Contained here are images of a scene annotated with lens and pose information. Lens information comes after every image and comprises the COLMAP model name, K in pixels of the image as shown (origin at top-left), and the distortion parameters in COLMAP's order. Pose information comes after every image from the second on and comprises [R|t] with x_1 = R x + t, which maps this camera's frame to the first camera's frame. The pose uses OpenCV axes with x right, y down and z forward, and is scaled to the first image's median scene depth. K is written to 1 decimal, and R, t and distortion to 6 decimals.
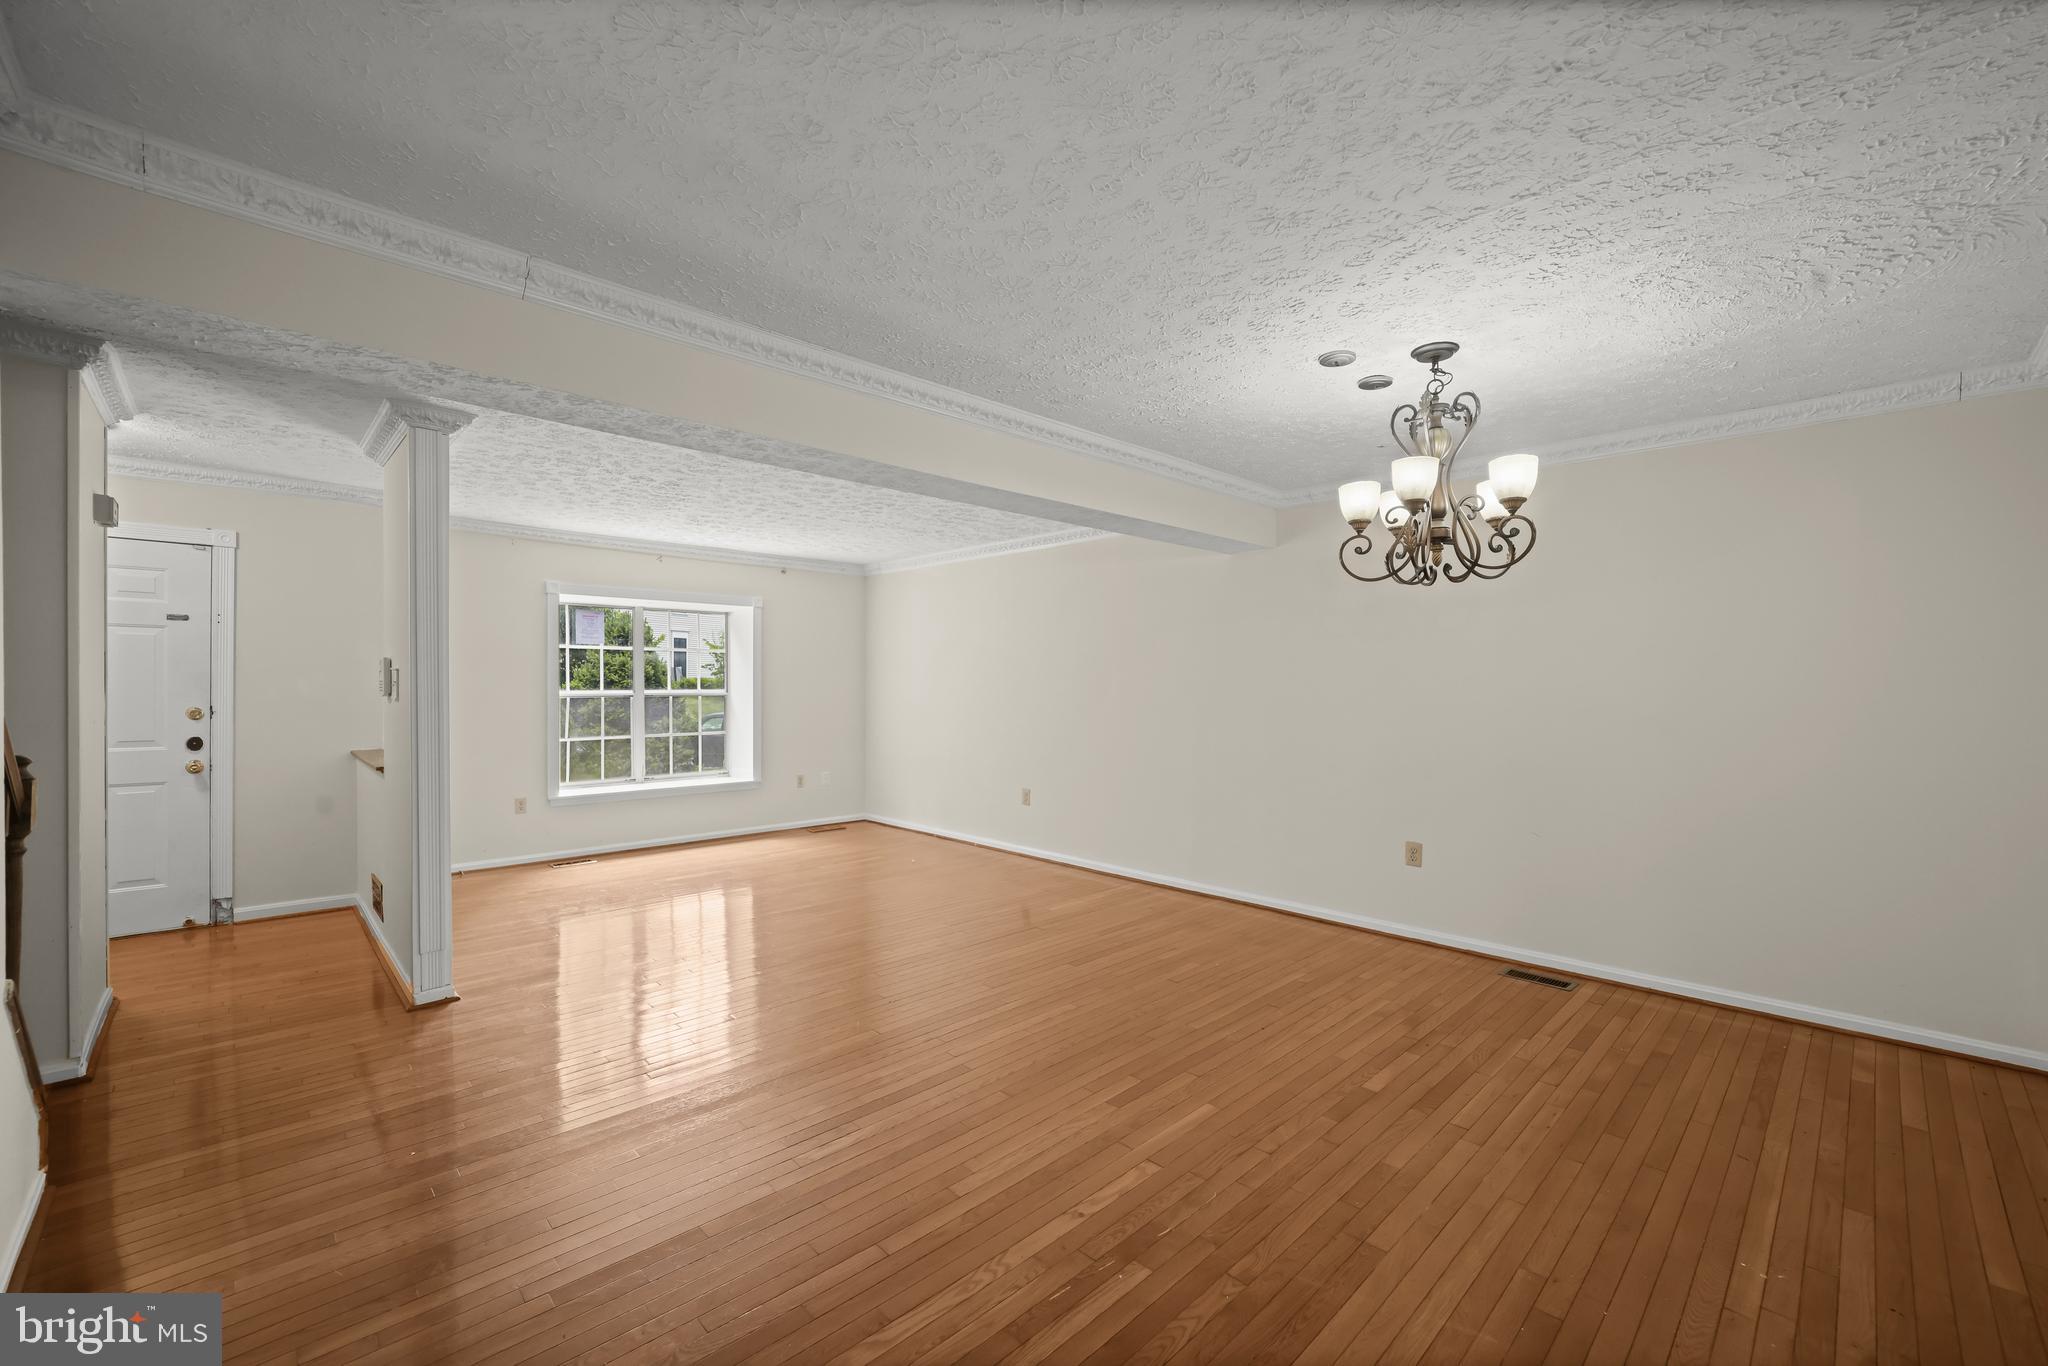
lens RADIAL K [[835.9, 0, 1024.0], [0, 835.9, 683.0], [0, 0, 1]] dist [-0.019161, -0.000296]
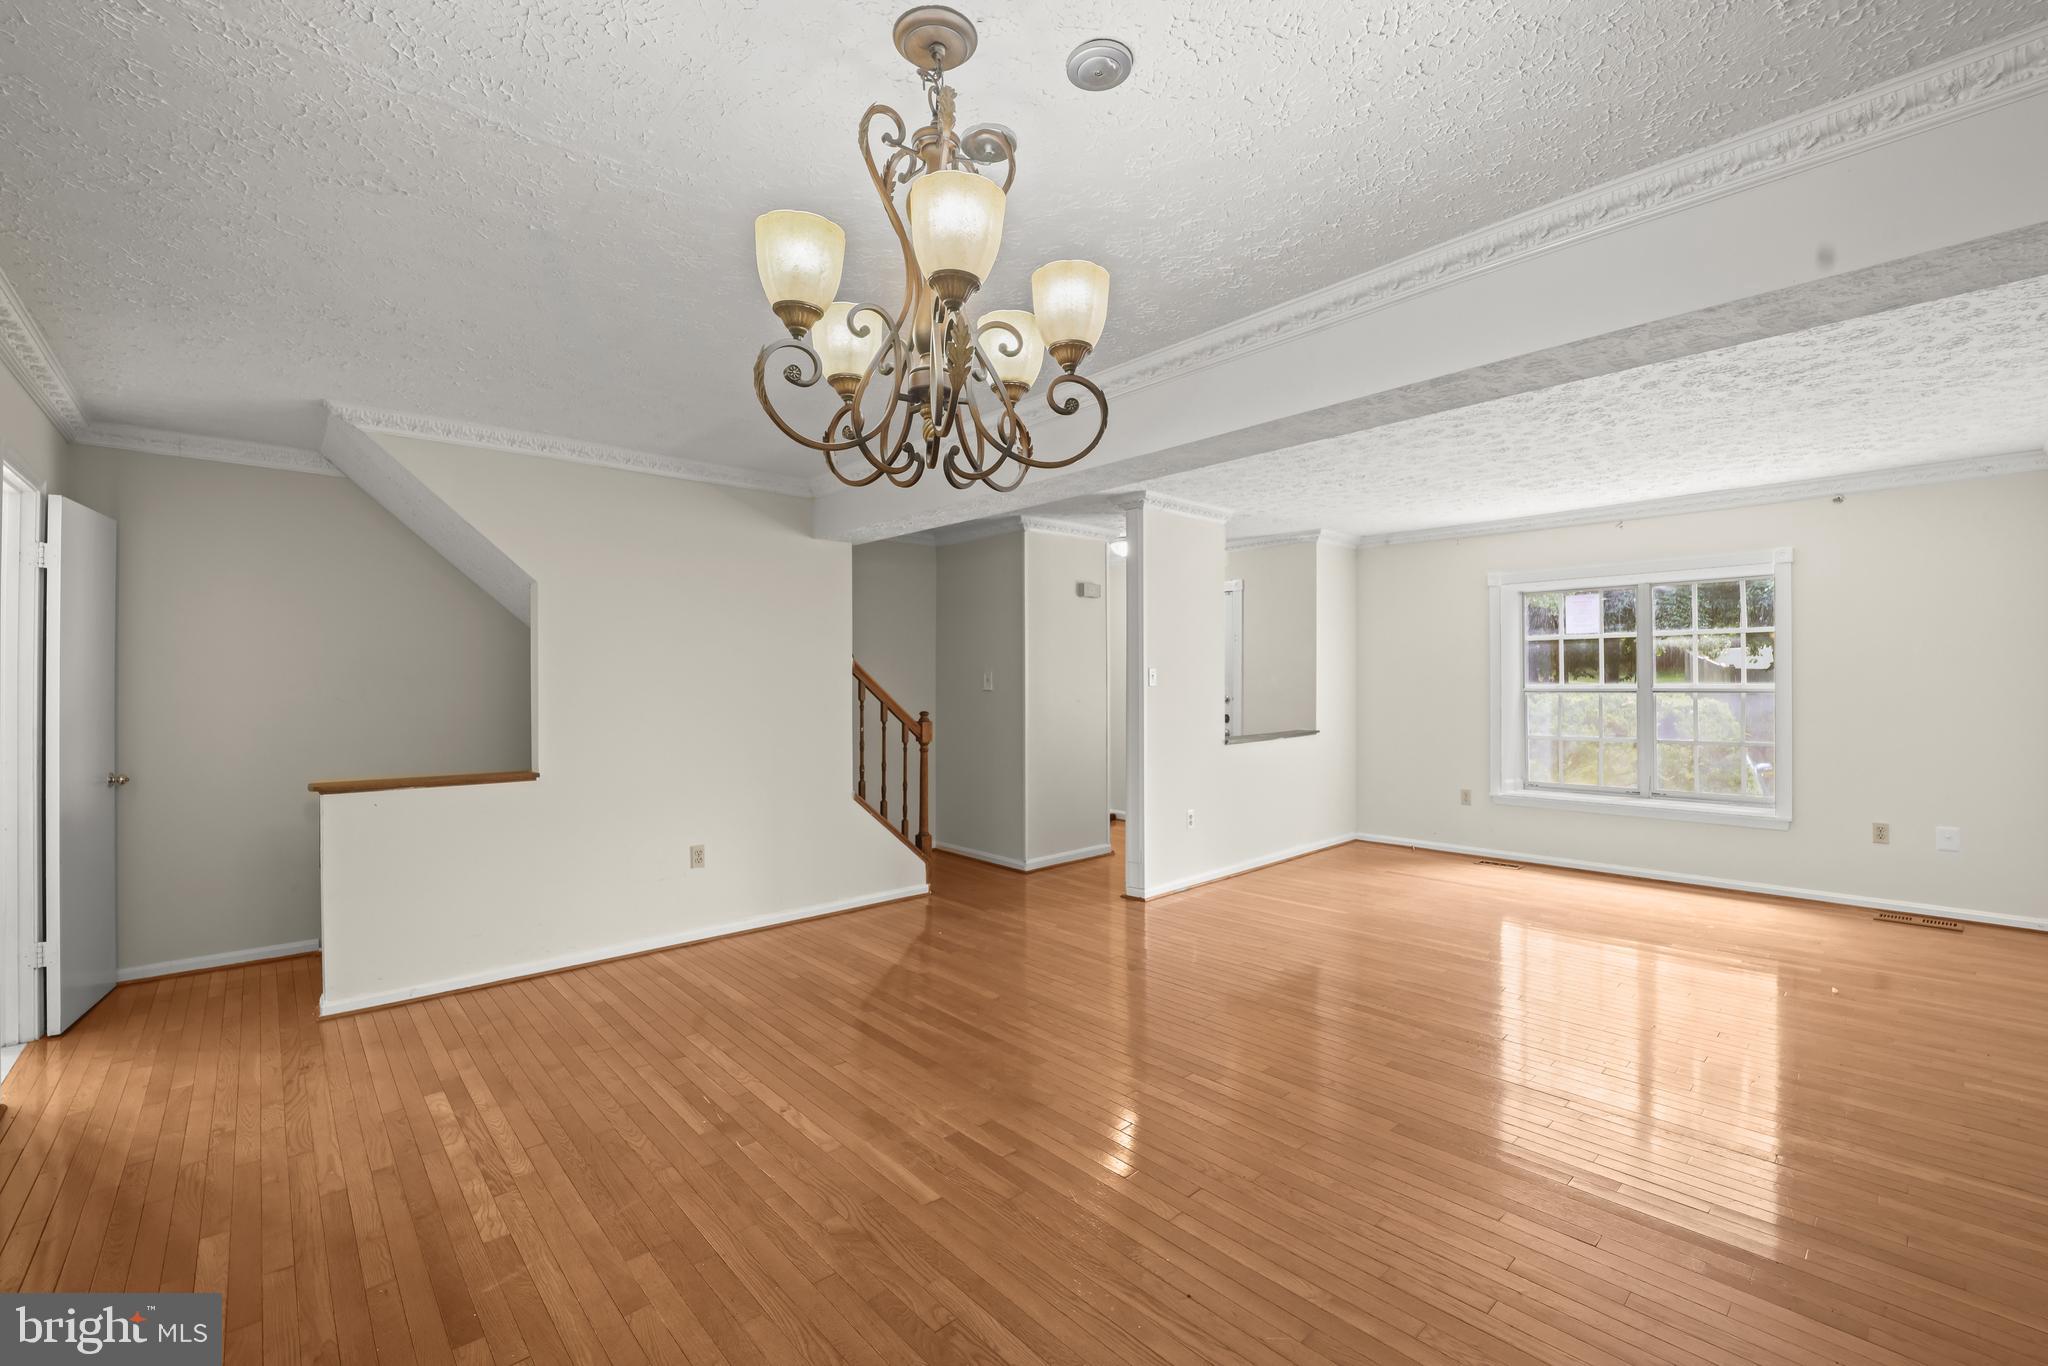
lens RADIAL K [[847.3, 0, 1017.7], [0, 847.3, 679.1], [0, 0, 1]] dist [0.001904, 0.000206]
pose [[-0.040412, -0.003786, -0.999176, 0.473852], [0.013767, 0.999896, -0.004345, -0.001021], [0.999088, -0.013931, -0.040356, 0.499971]]
